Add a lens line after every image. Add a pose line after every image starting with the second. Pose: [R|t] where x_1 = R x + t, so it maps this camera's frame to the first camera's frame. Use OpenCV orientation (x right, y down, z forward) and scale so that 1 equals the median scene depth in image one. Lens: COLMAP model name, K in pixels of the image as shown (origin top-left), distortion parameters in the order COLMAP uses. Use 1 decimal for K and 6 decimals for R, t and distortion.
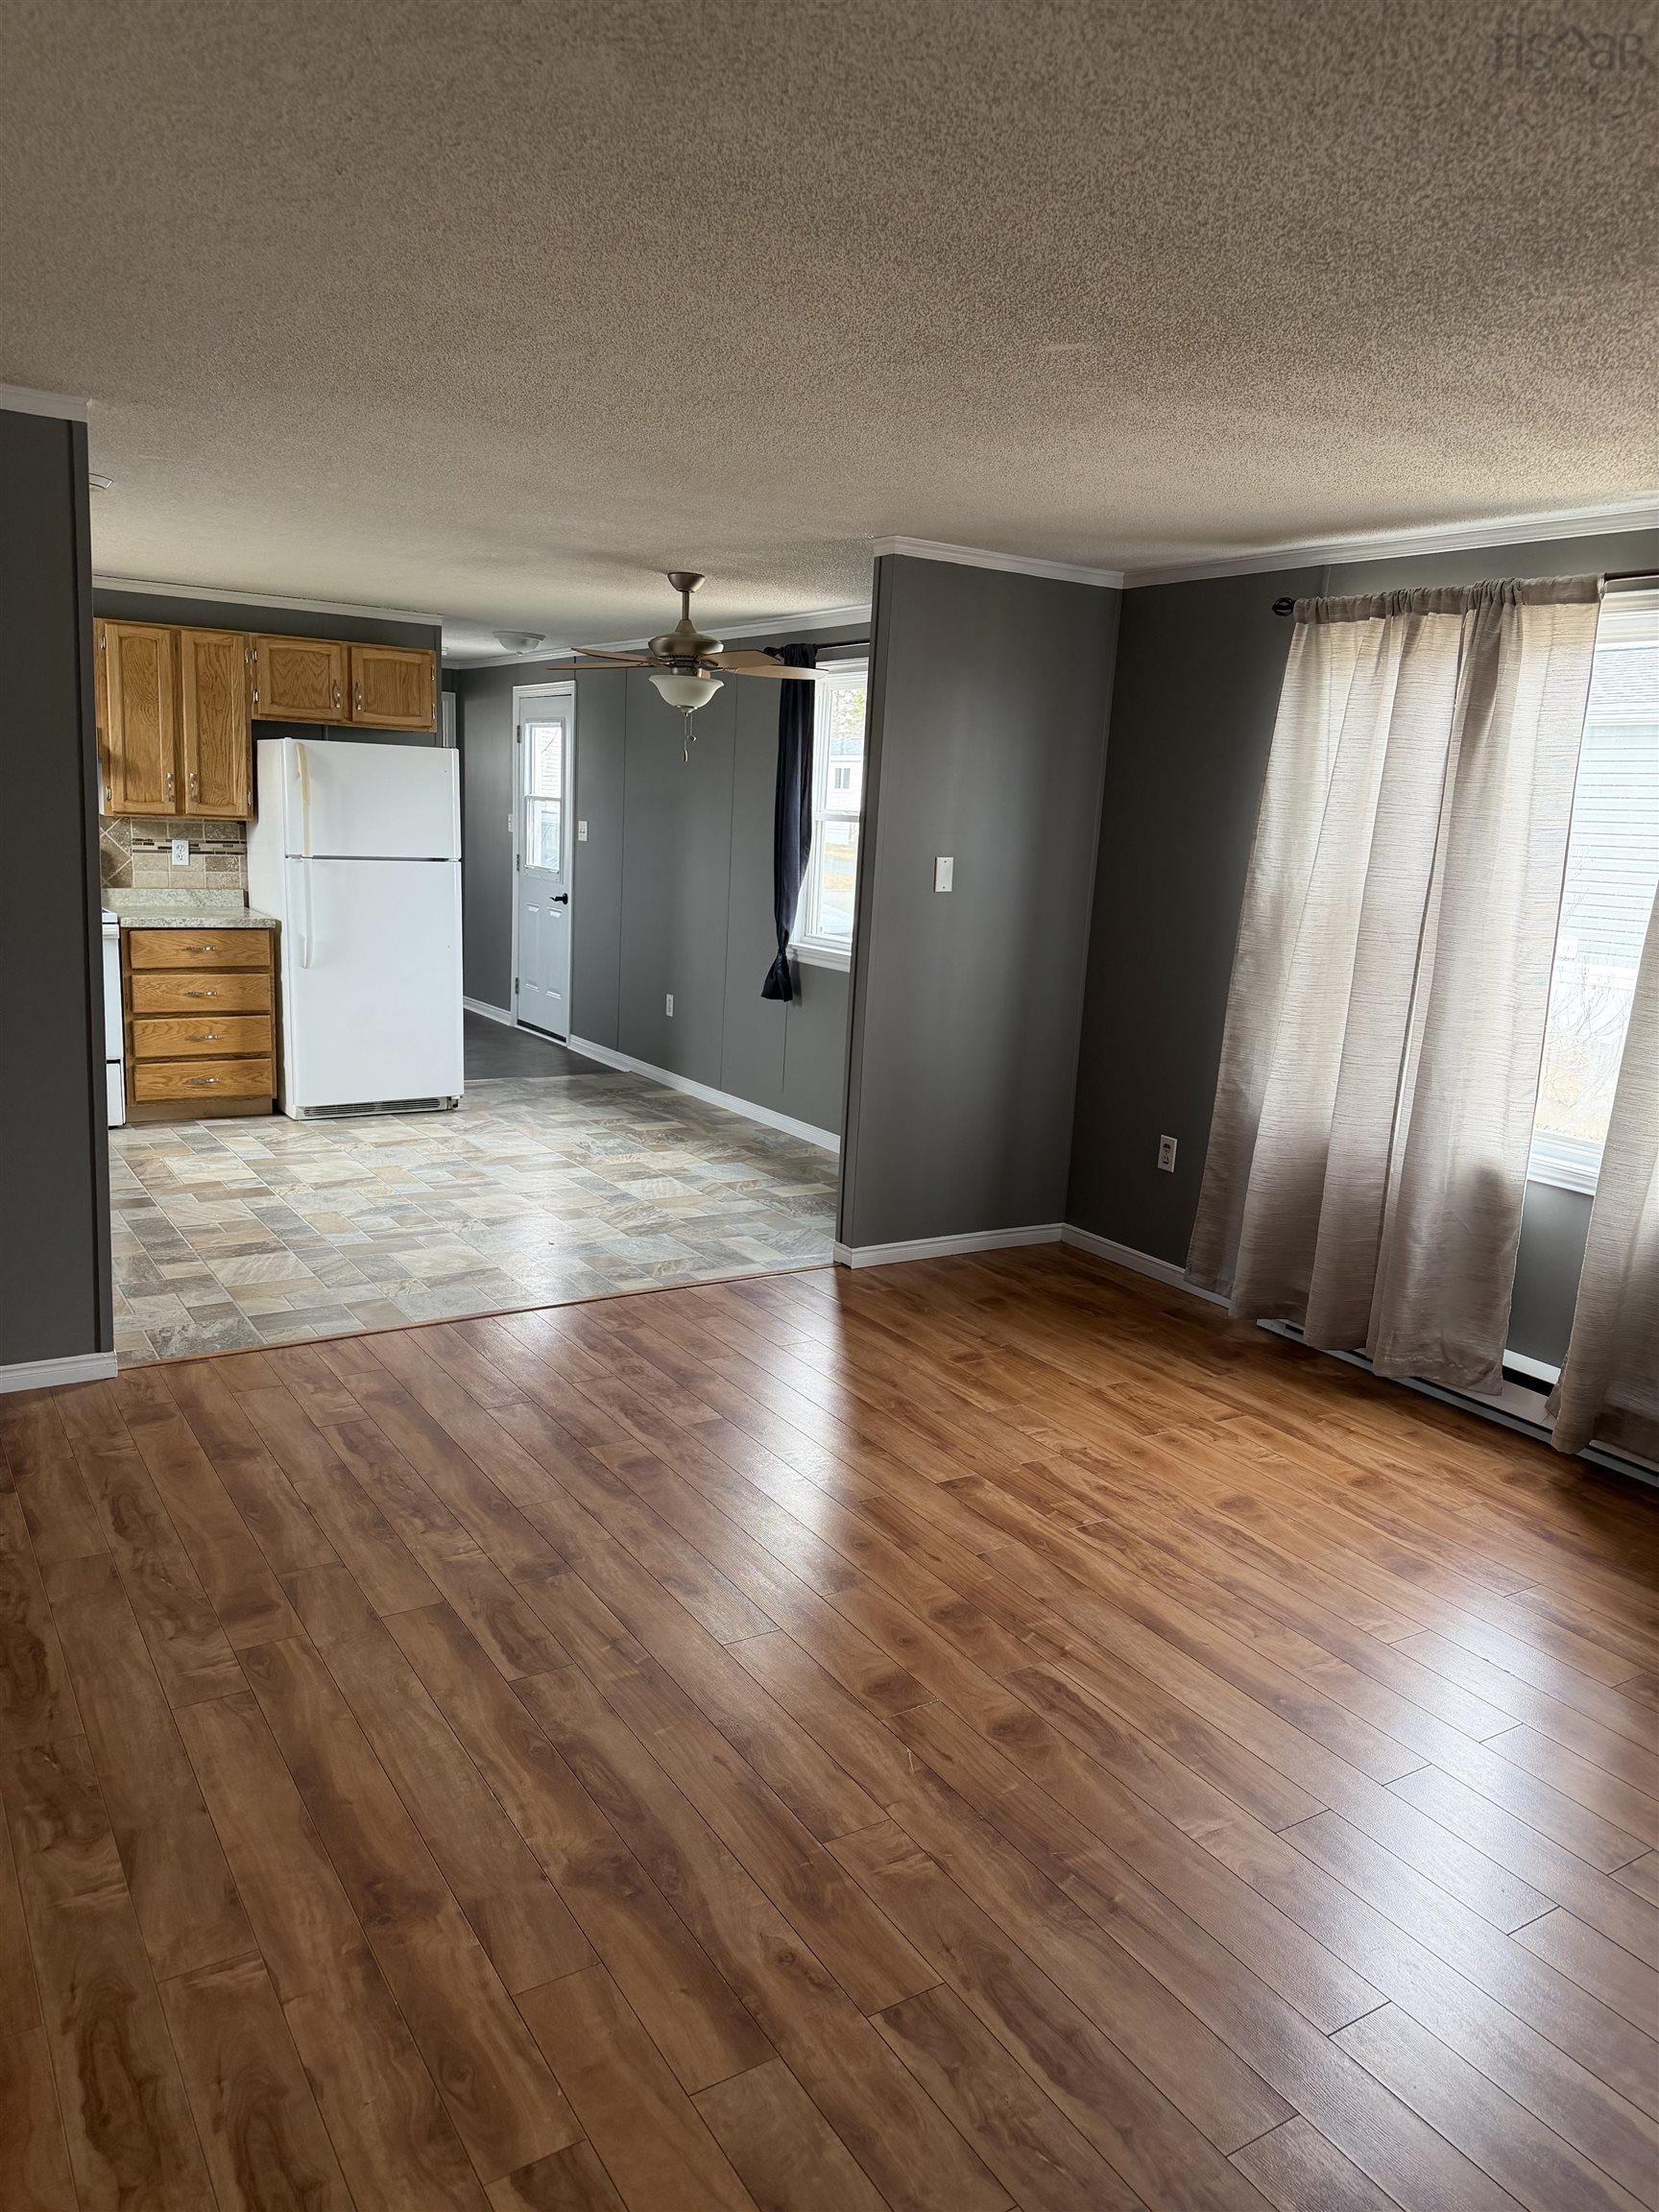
lens RADIAL K [[1543.7, 0, 812.7], [0, 1543.7, 1096.6], [0, 0, 1]] dist [0.062407, -0.072477]
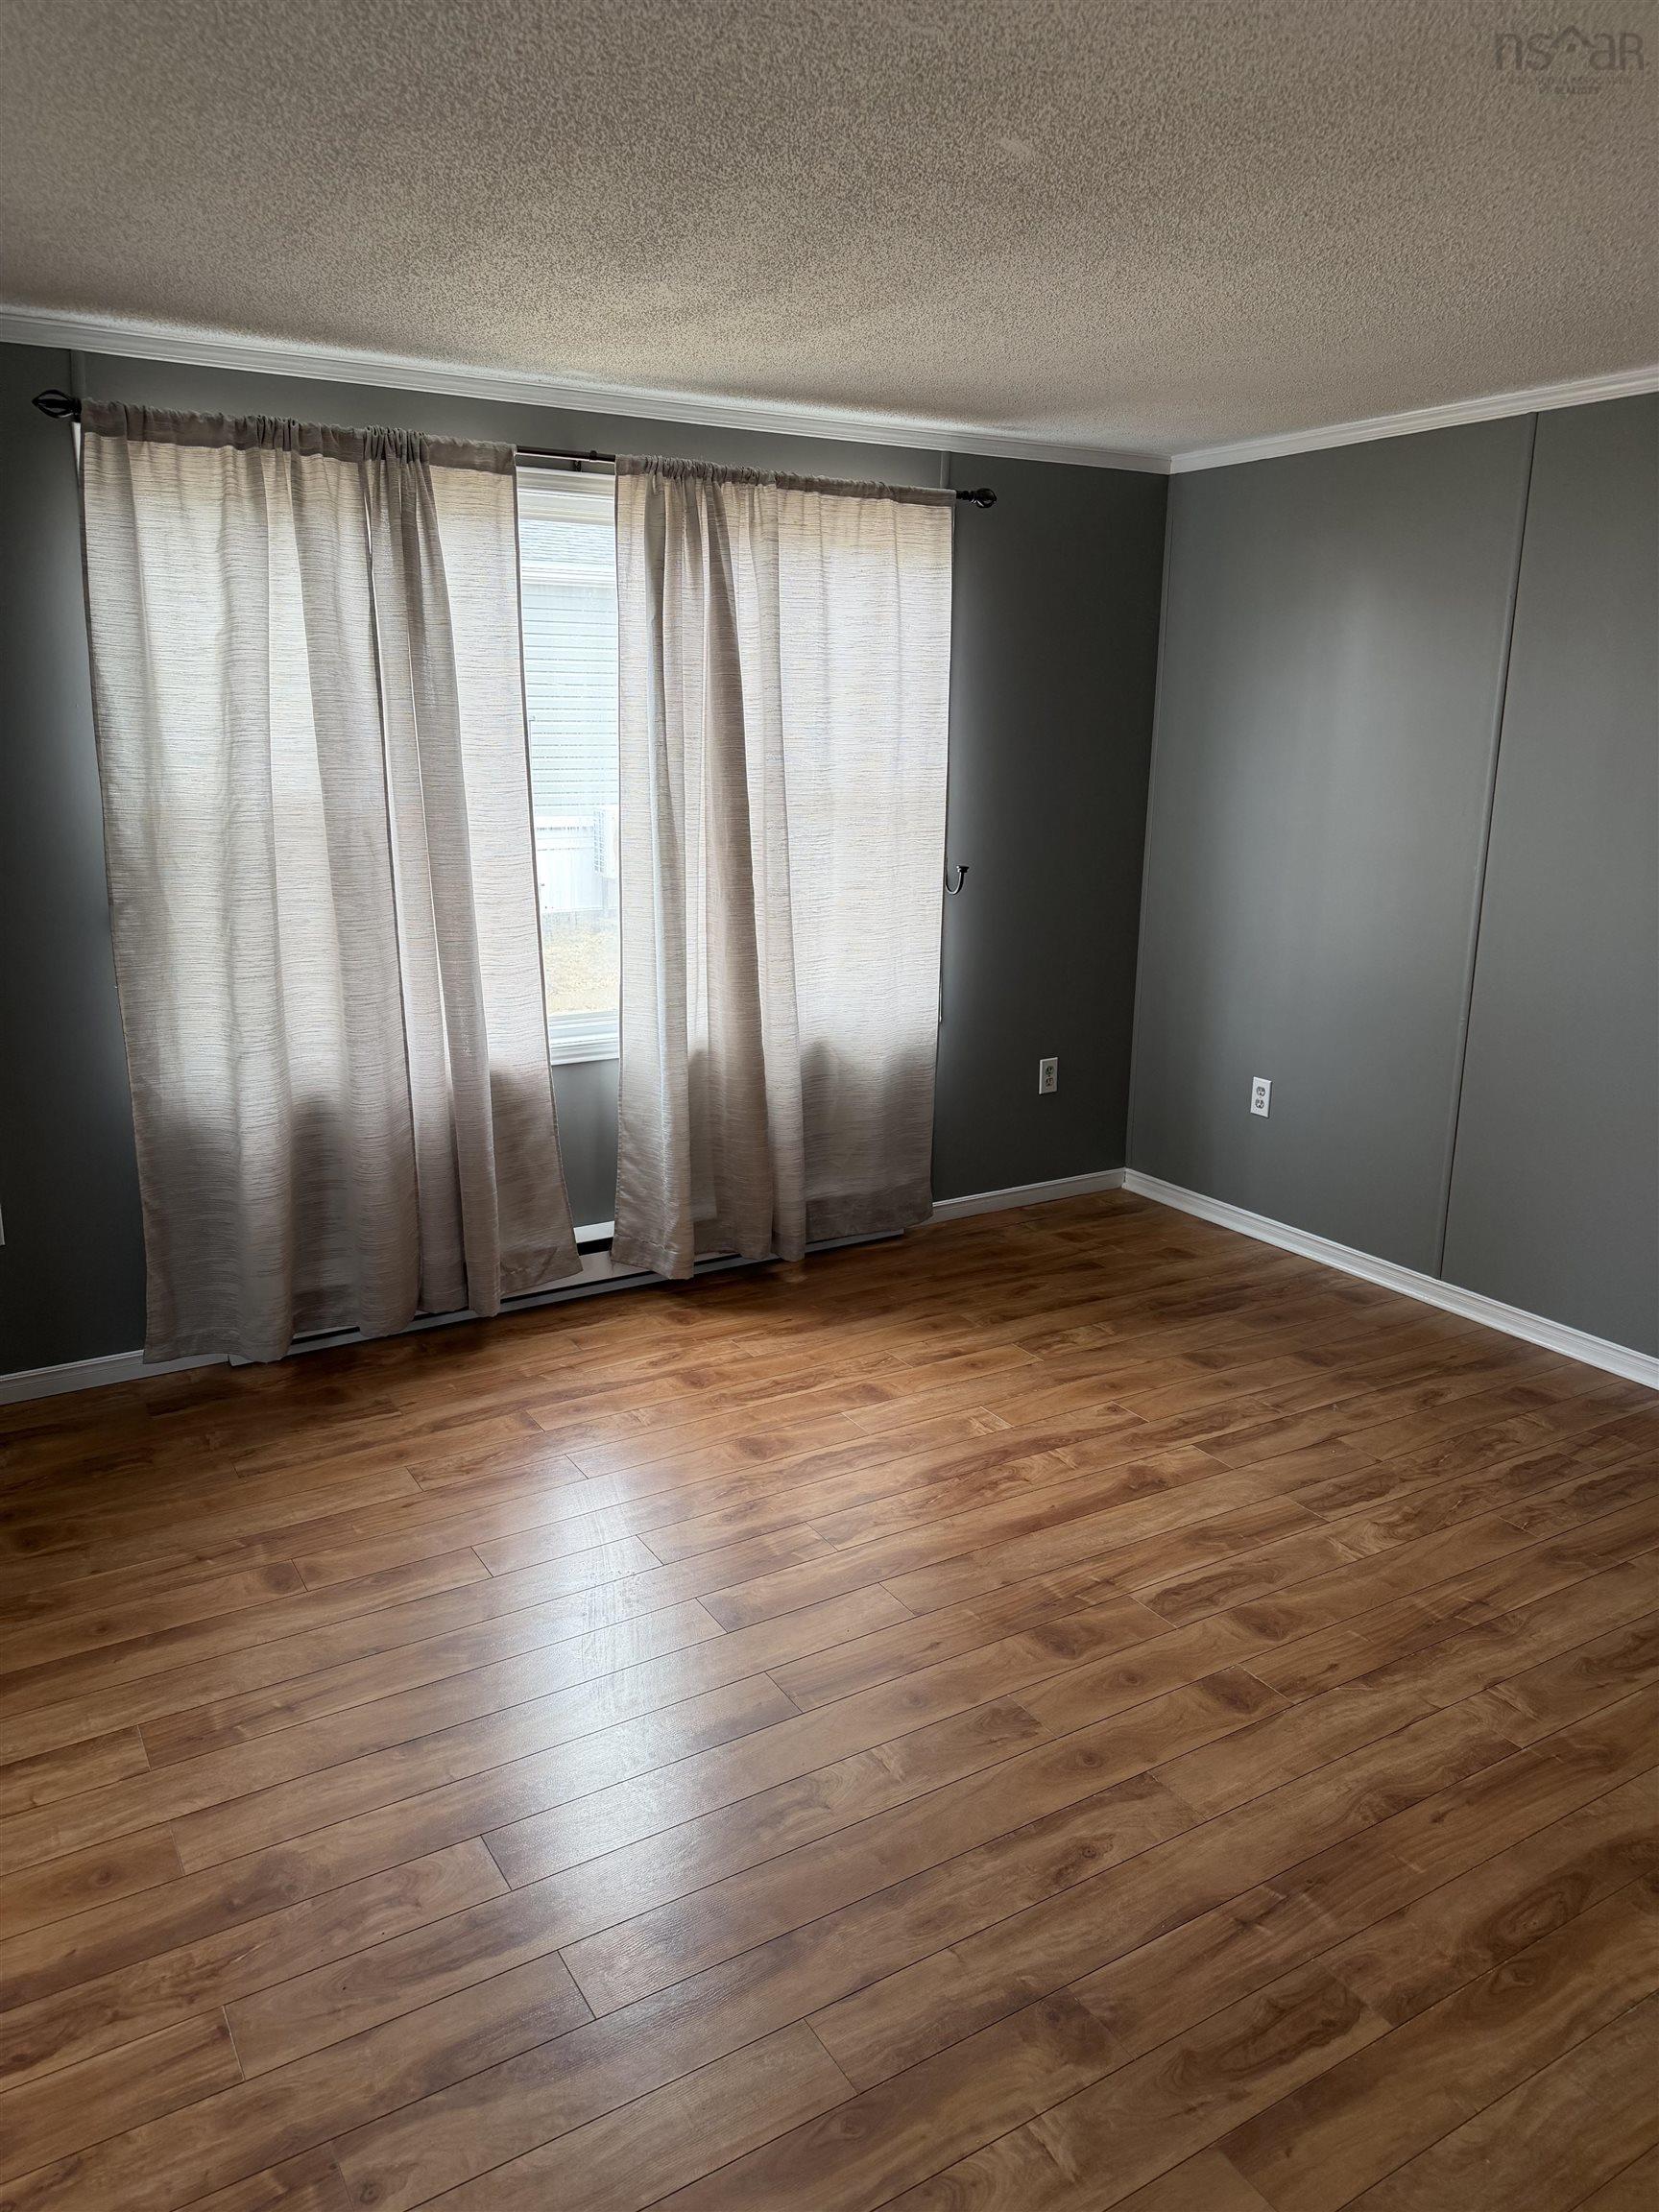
lens RADIAL K [[1543.7, 0, 823.3], [0, 1543.7, 1093.0], [0, 0, 1]] dist [0.062407, -0.072477]
pose [[0.018586, -0.294190, 0.955566, -0.604829], [0.181945, 0.940769, 0.286095, -0.220997], [-0.983133, 0.168544, 0.071011, 0.906057]]
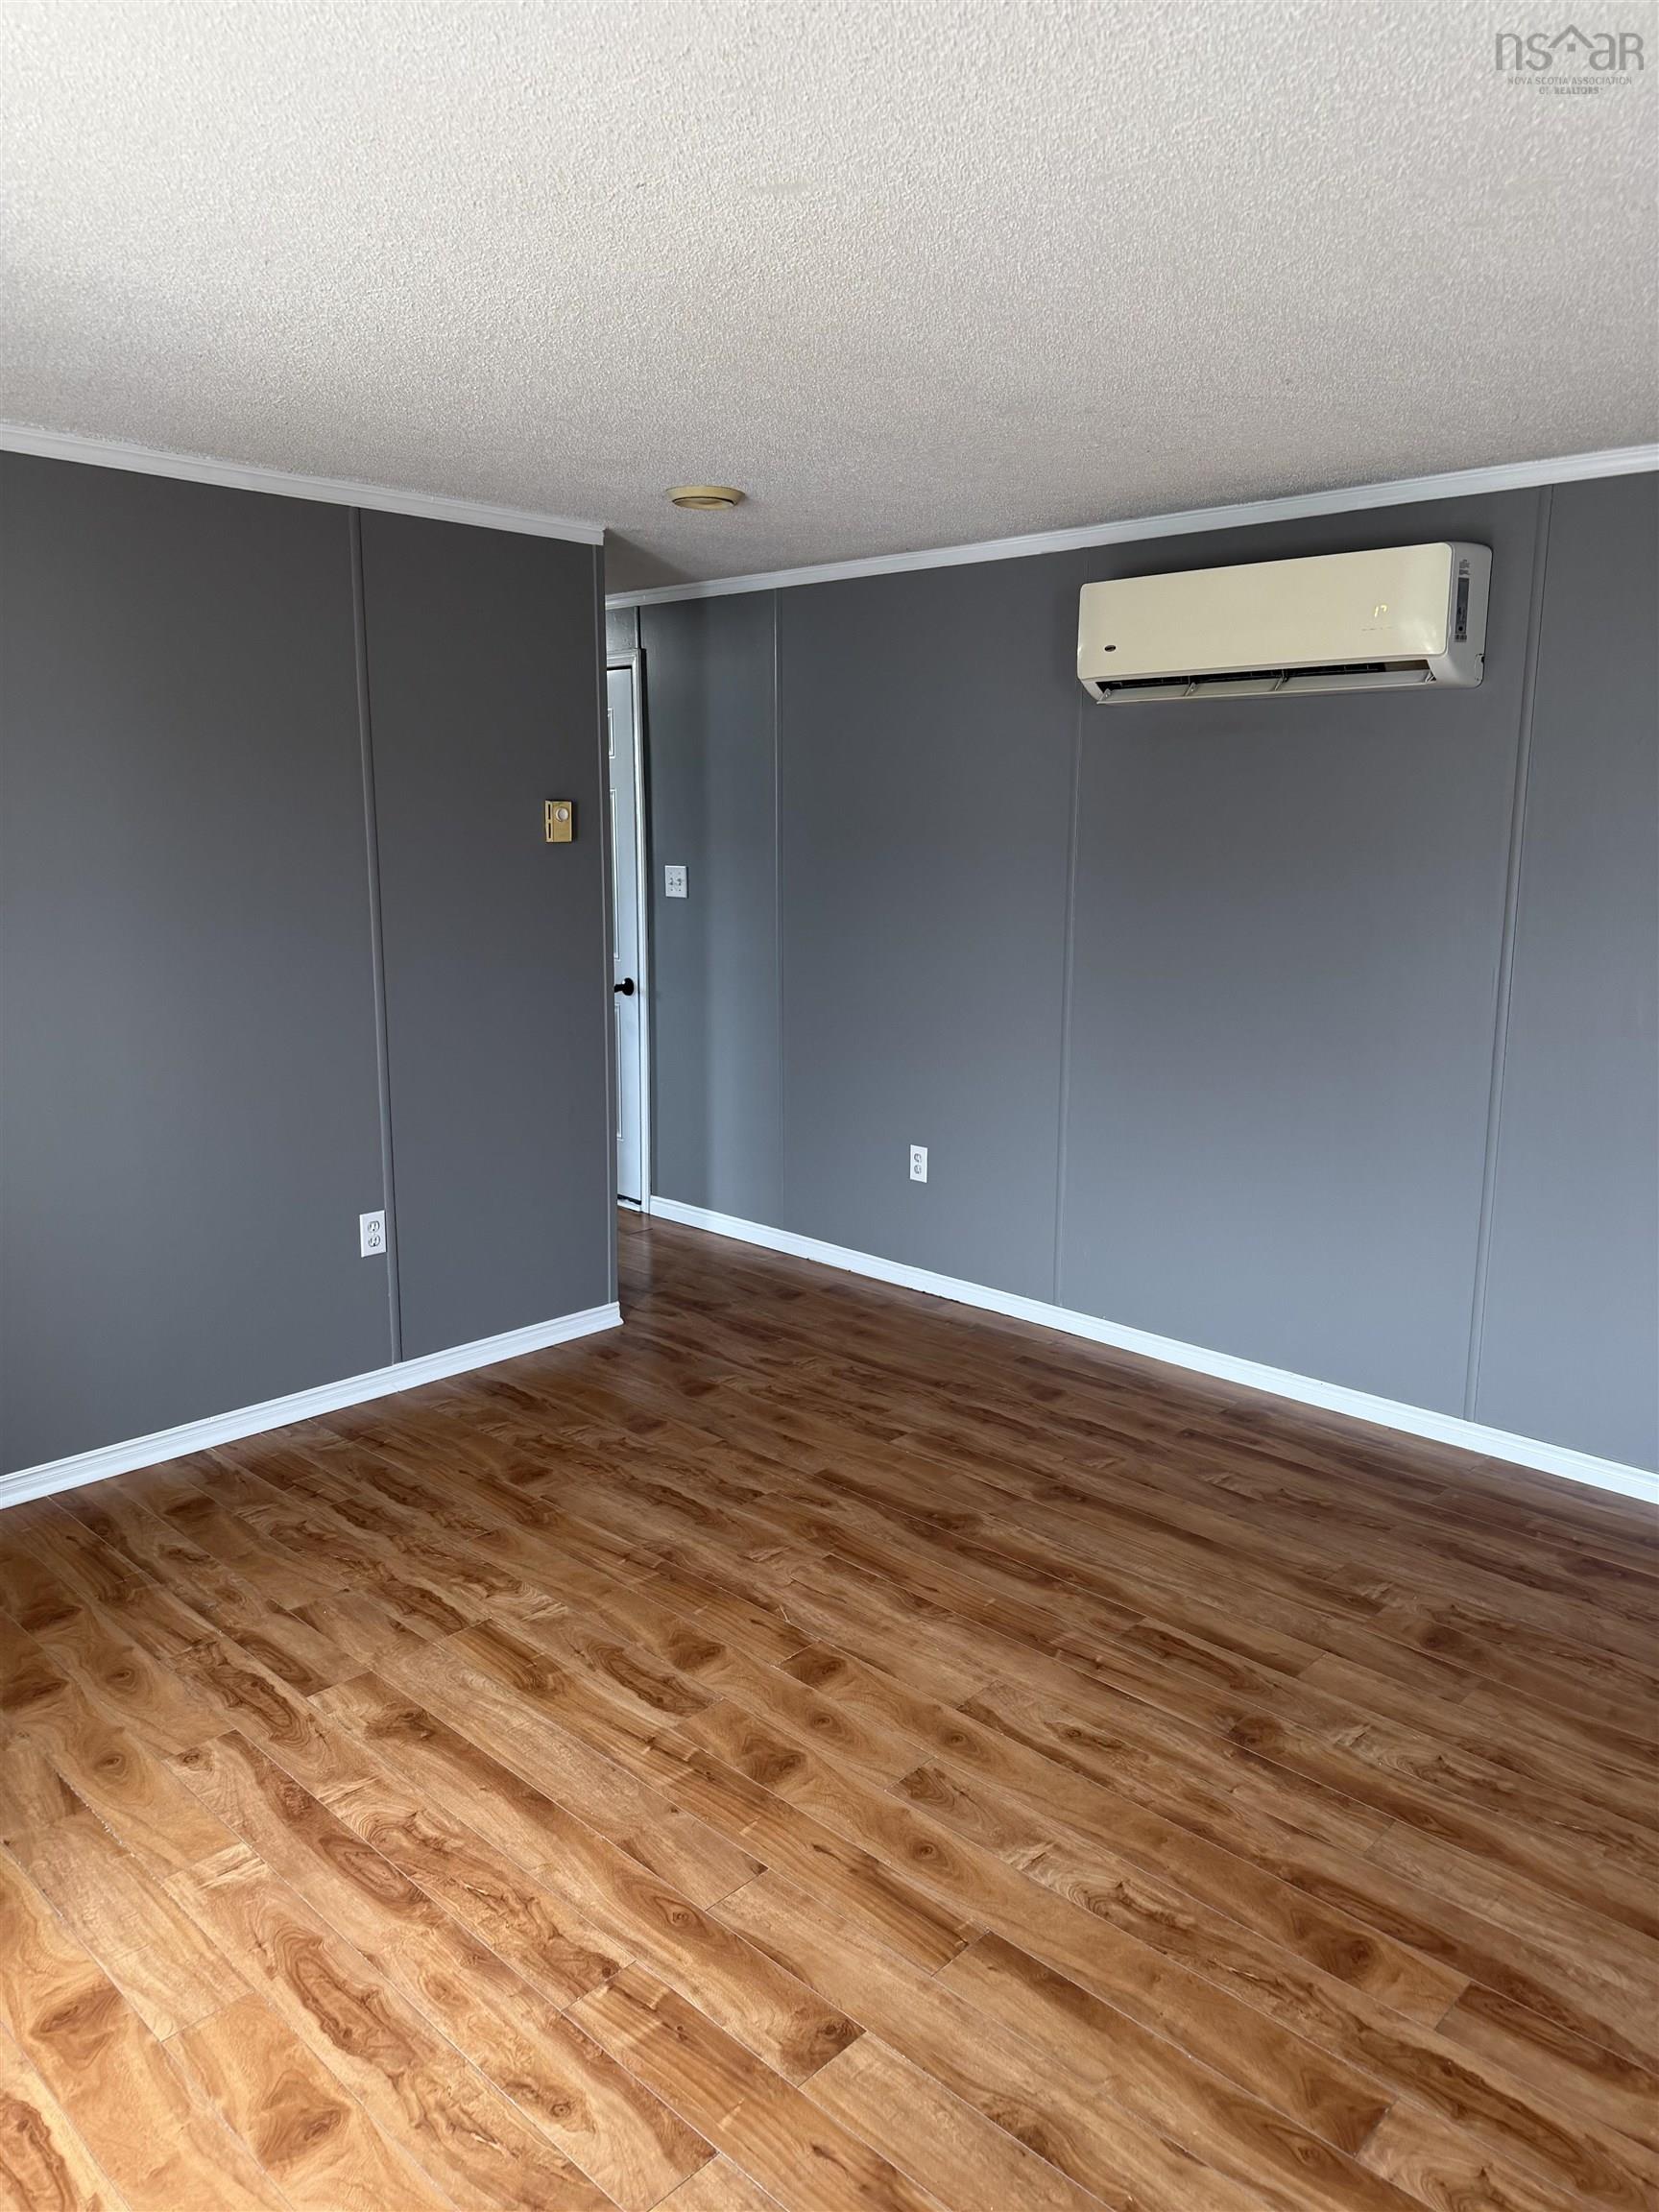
lens RADIAL K [[1543.7, 0, 808.9], [0, 1543.7, 1106.4], [0, 0, 1]] dist [0.062407, -0.072477]
pose [[-0.971188, -0.018725, -0.237580, 0.253125], [-0.104037, 0.930212, 0.351968, -0.272004], [0.214409, 0.366544, -0.905359, 1.465227]]
